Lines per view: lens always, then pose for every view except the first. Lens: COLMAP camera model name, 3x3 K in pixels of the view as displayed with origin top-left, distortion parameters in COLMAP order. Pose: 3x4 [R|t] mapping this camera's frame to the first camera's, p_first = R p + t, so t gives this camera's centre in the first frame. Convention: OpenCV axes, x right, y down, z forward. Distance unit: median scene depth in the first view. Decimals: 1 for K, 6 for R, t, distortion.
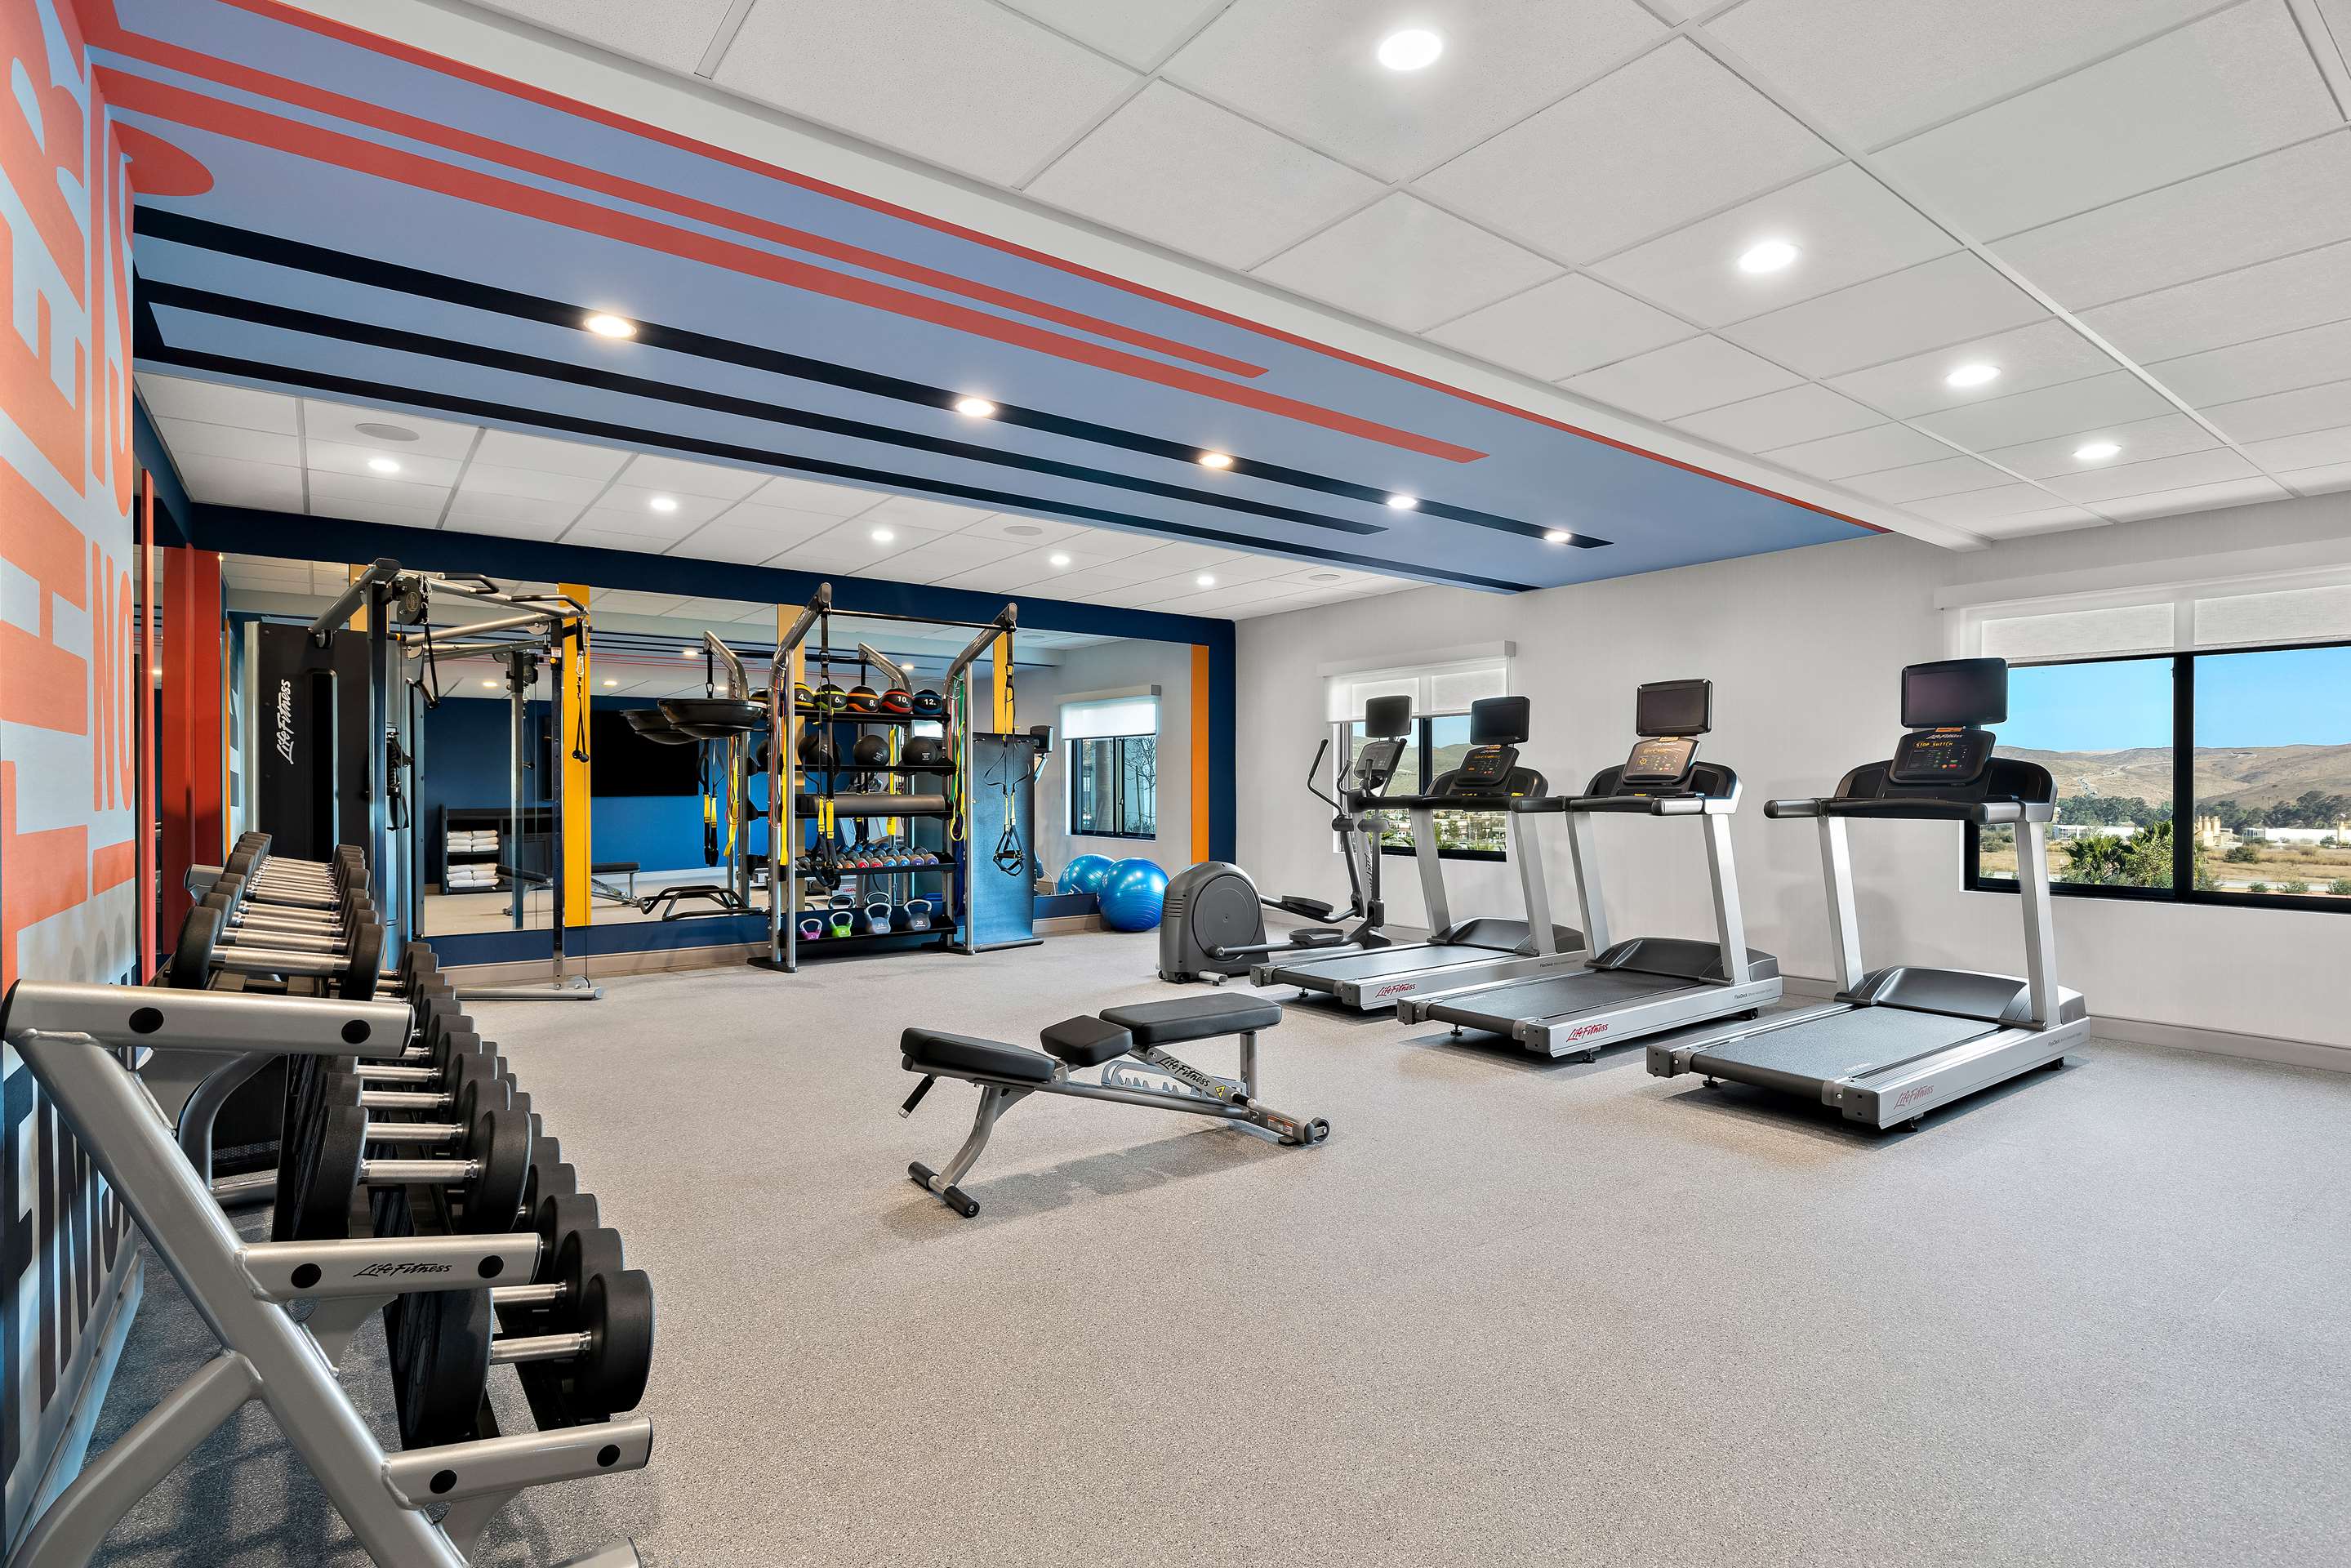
lens RADIAL K [[1145.4, 0, 1183.1], [0, 1145.4, 791.4], [0, 0, 1]] dist [-0.001094, -0.000043]
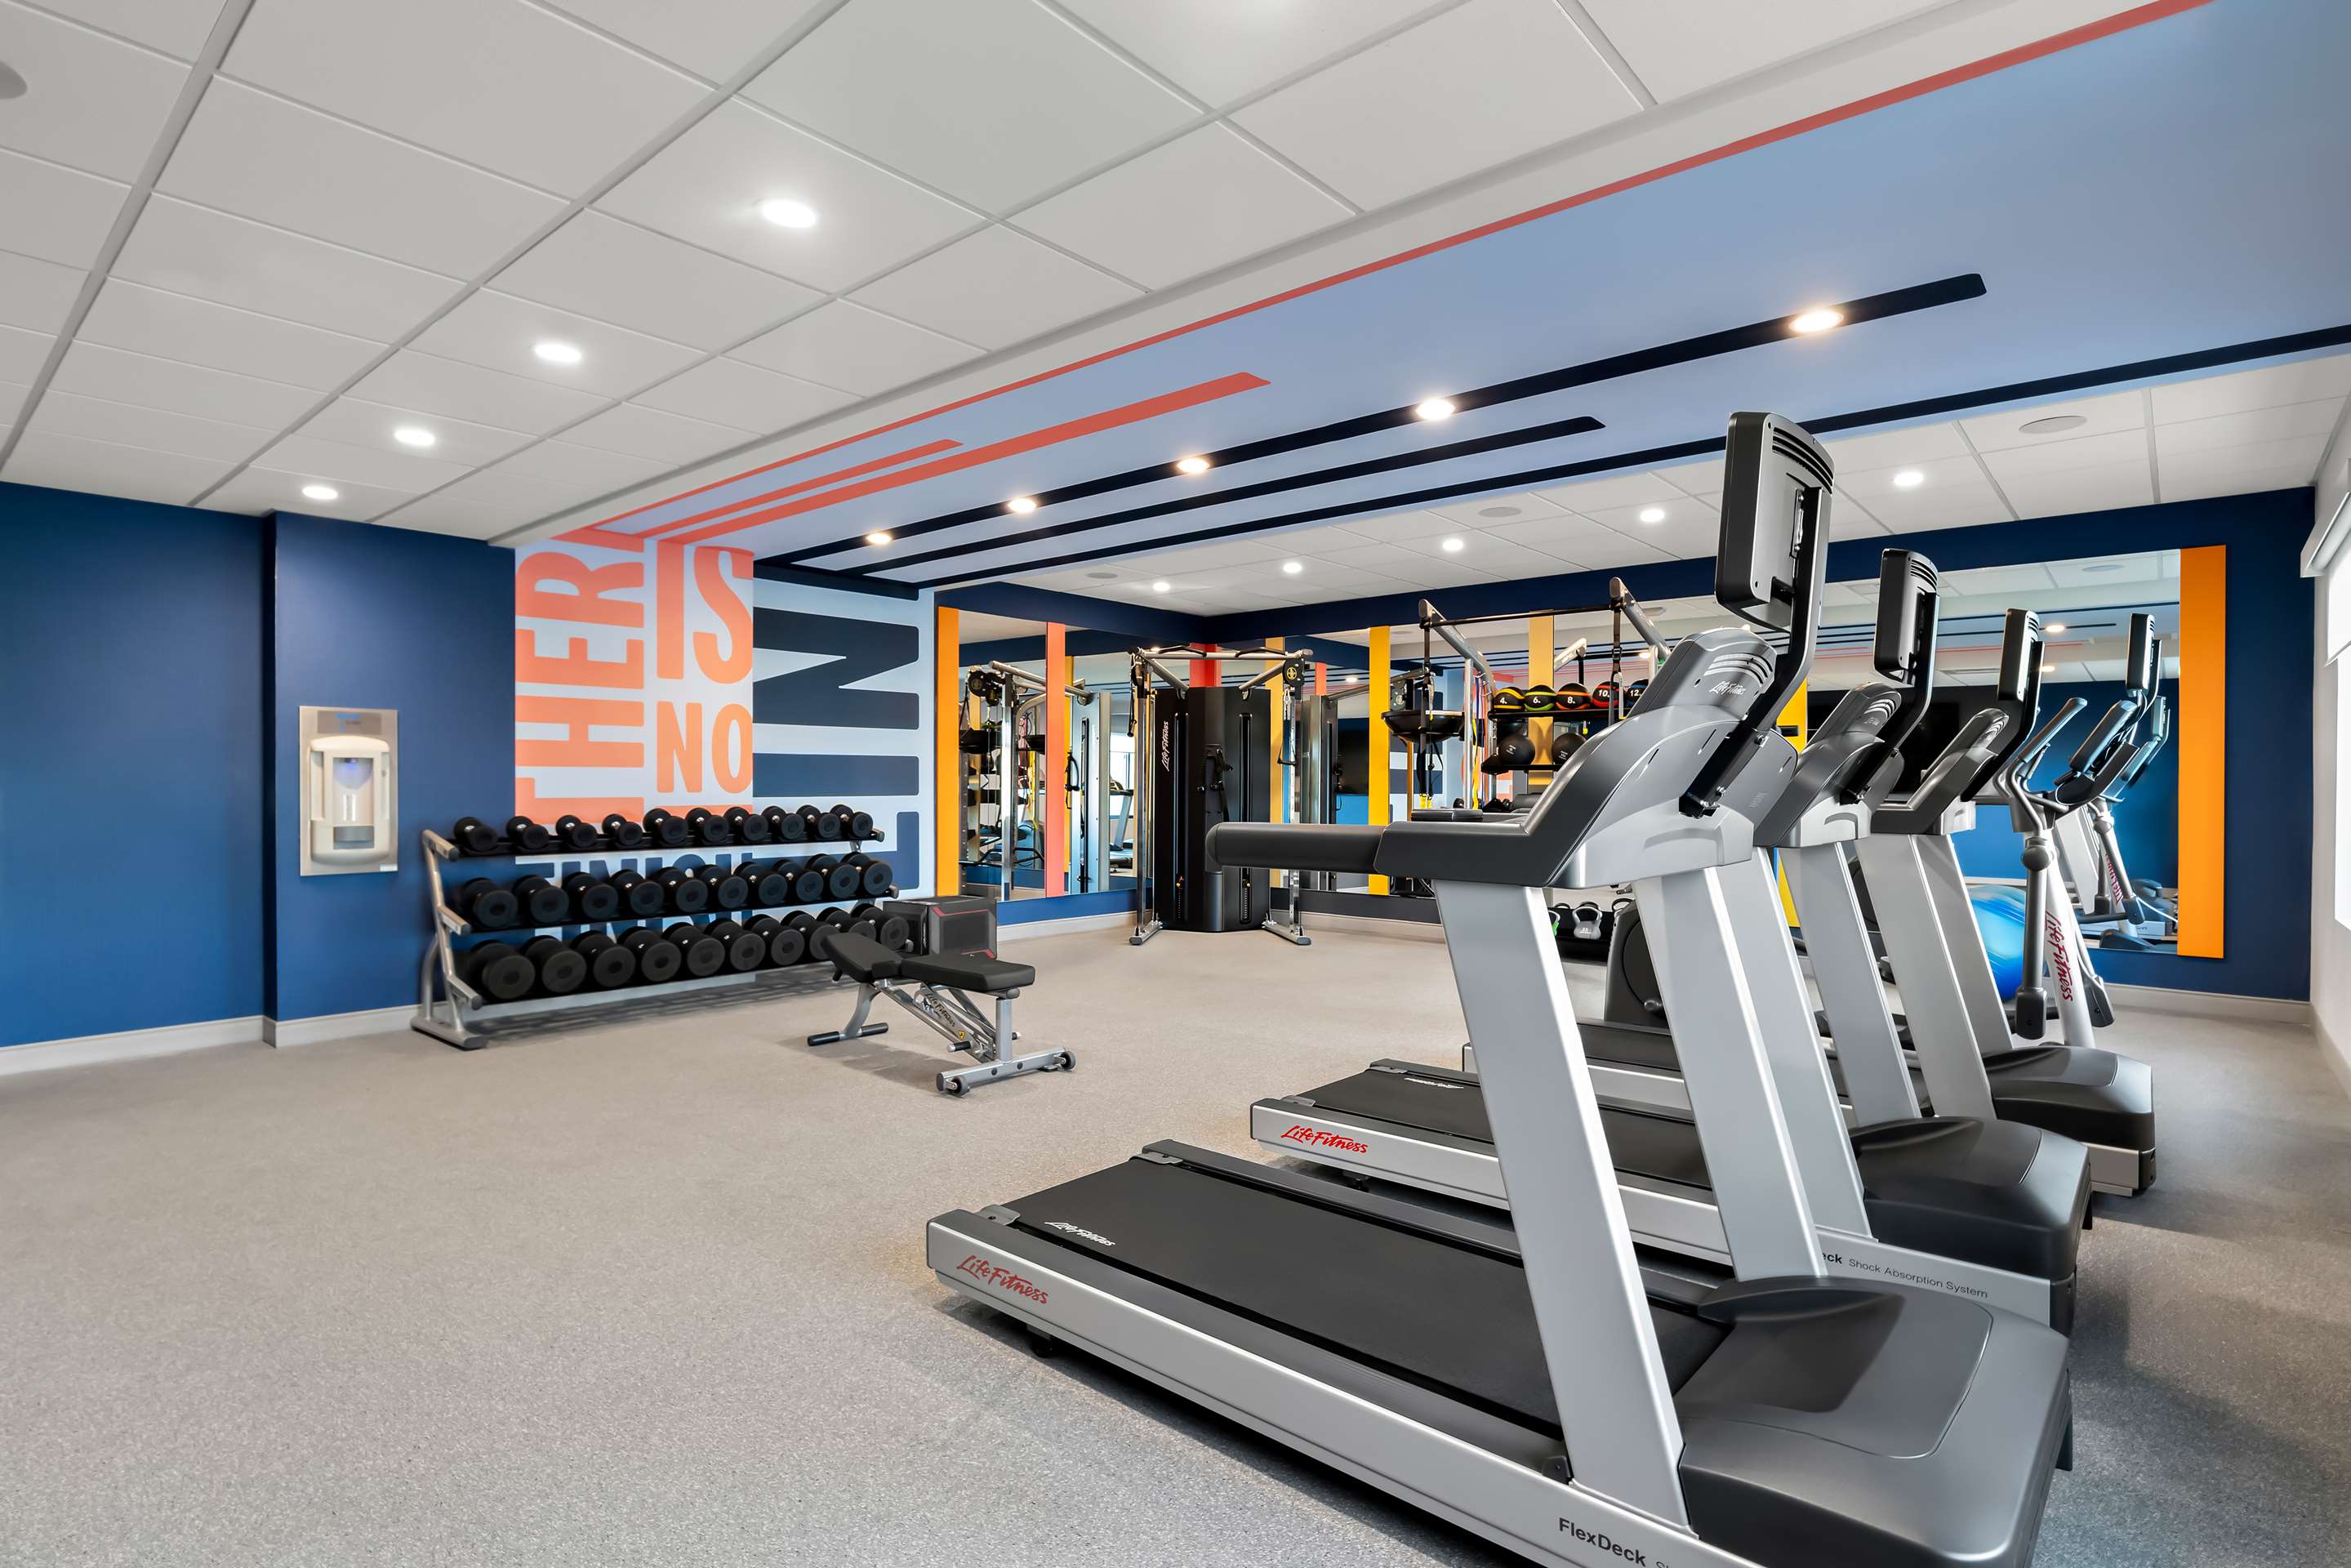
lens RADIAL K [[1145.4, 0, 1183.1], [0, 1145.4, 791.4], [0, 0, 1]] dist [-0.001094, -0.000043]
pose [[0.208001, 0.008047, -0.978096, 0.740077], [-0.008813, 0.999941, 0.006352, -0.004000], [0.978089, 0.007299, 0.208059, 0.564191]]
